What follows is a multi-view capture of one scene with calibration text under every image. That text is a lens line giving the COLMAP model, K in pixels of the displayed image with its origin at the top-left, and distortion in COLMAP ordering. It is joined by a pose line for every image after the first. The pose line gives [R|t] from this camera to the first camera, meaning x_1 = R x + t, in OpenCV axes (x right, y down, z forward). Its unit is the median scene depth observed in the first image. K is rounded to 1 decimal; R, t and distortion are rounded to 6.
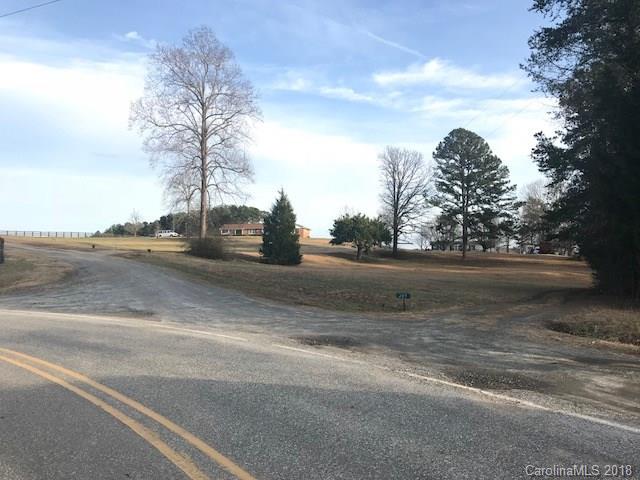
lens RADIAL K [[515.1, 0, 321.5], [0, 515.1, 238.9], [0, 0, 1]] dist [0.002035, -0.003113]
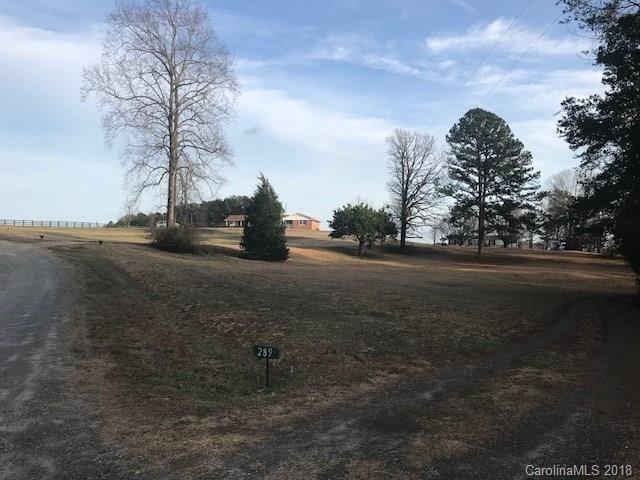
lens RADIAL K [[515.1, 0, 320.2], [0, 515.1, 242.0], [0, 0, 1]] dist [0.002035, -0.003113]
pose [[0.998958, 0.011227, -0.044227, 0.041954], [-0.010337, 0.999740, 0.020309, 0.000618], [0.044444, -0.019831, 0.998815, 0.100107]]
